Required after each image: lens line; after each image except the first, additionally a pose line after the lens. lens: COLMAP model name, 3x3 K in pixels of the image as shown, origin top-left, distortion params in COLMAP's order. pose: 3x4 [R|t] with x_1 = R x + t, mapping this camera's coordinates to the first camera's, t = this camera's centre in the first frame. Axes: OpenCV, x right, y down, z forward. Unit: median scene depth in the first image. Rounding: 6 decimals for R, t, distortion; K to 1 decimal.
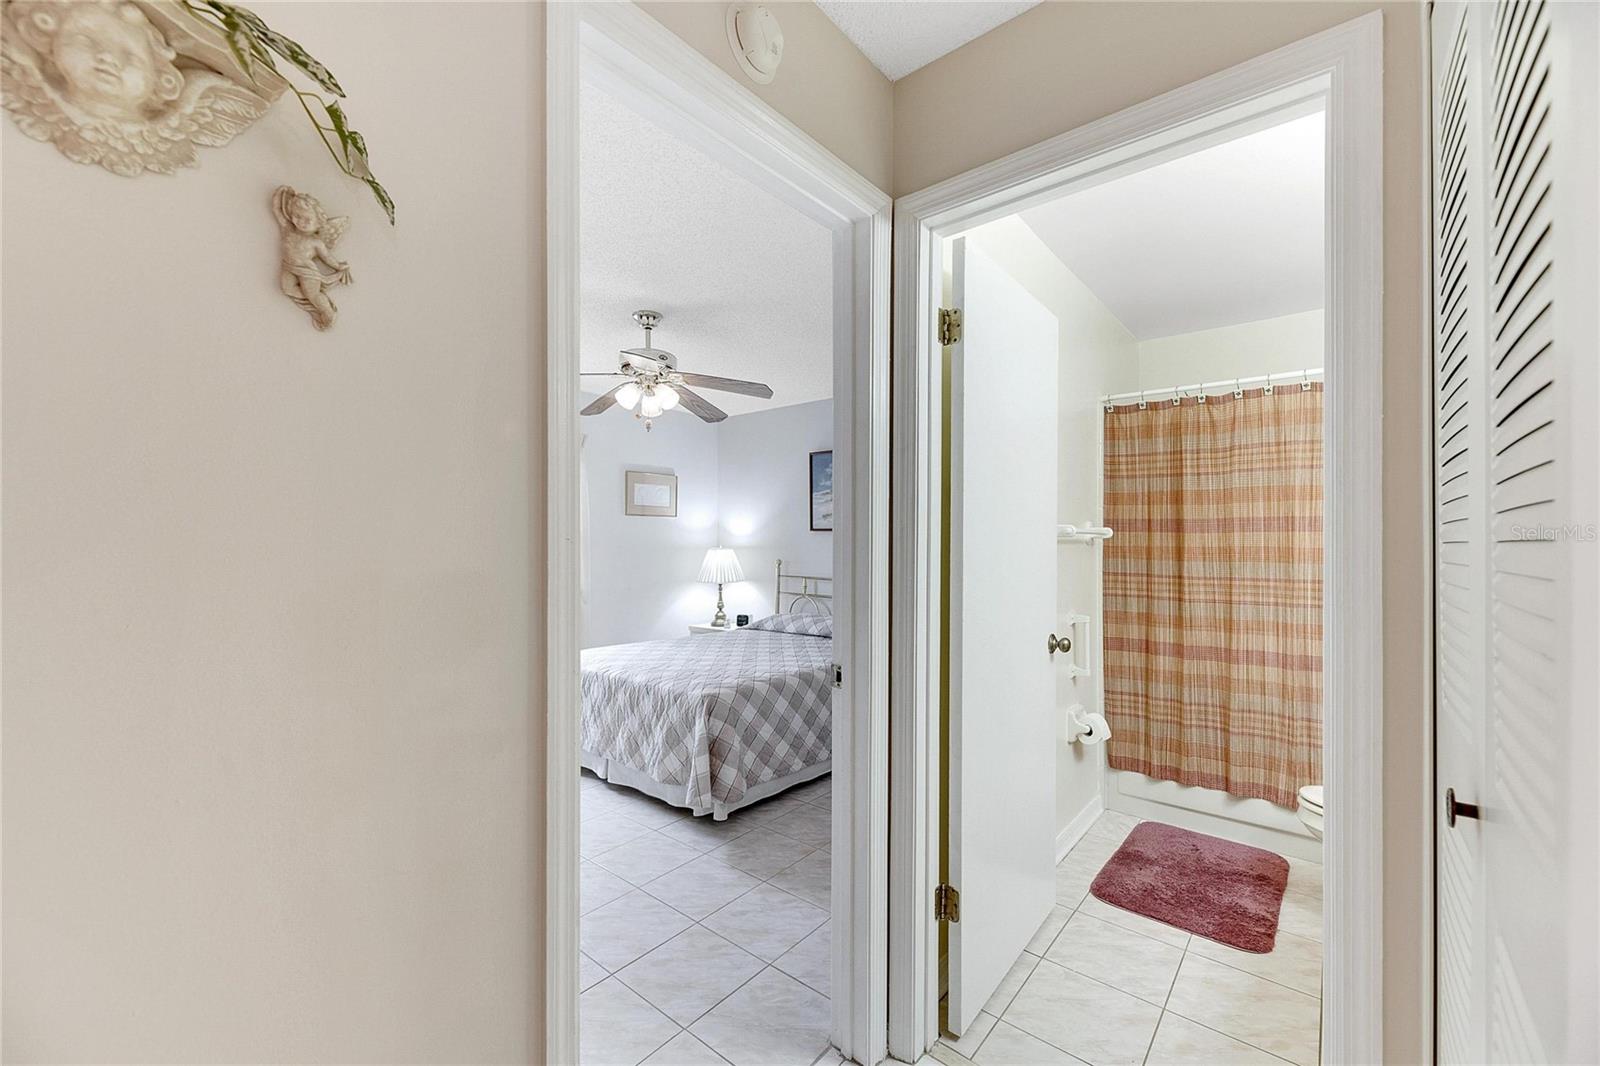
lens RADIAL K [[634.5, 0, 804.9], [0, 634.5, 542.0], [0, 0, 1]] dist [0.007436, 0.000034]
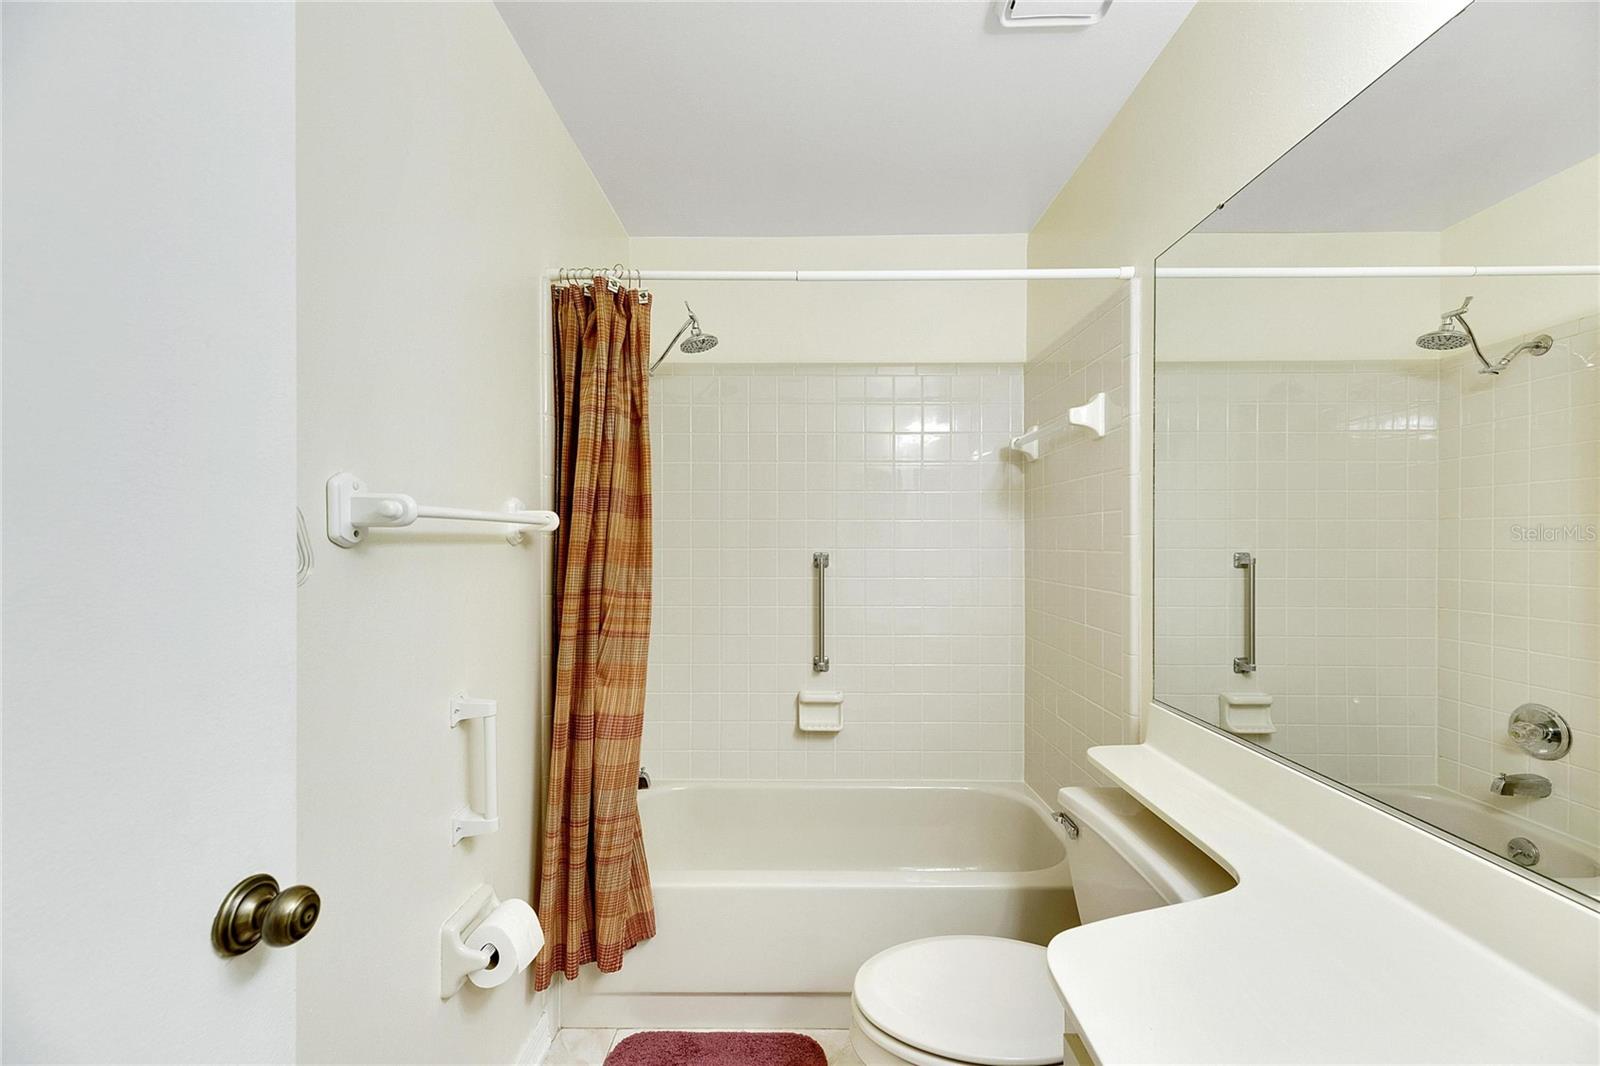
lens RADIAL K [[640.3, 0, 797.4], [0, 640.3, 541.9], [0, 0, 1]] dist [0.004973, -0.000024]
pose [[0.779029, -0.005406, 0.626965, 0.304196], [0.001880, 0.999978, 0.006287, -0.000673], [-0.626985, -0.003719, 0.779022, 0.467412]]
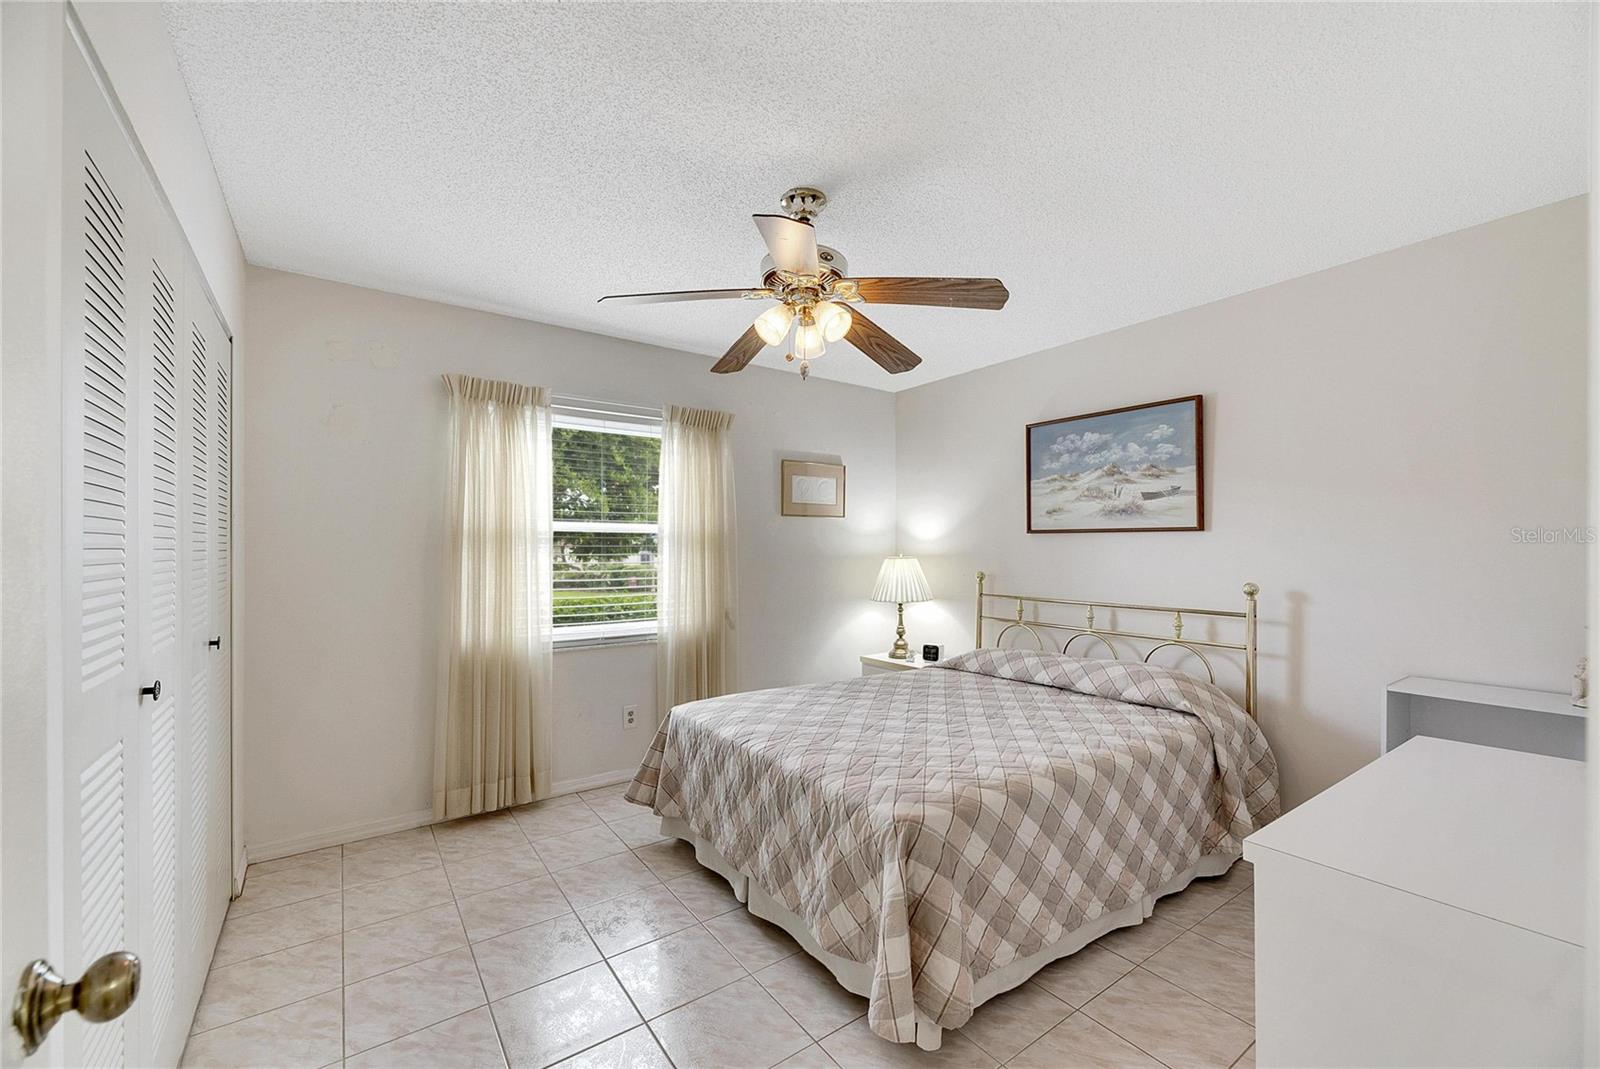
lens RADIAL K [[640.5, 0, 803.4], [0, 640.5, 552.0], [0, 0, 1]] dist [0.005118, 0.000081]
pose [[0.966614, -0.001913, -0.256231, -0.089130], [0.003164, 0.999985, 0.004469, -0.000250], [0.256219, -0.005130, 0.966605, 0.406398]]
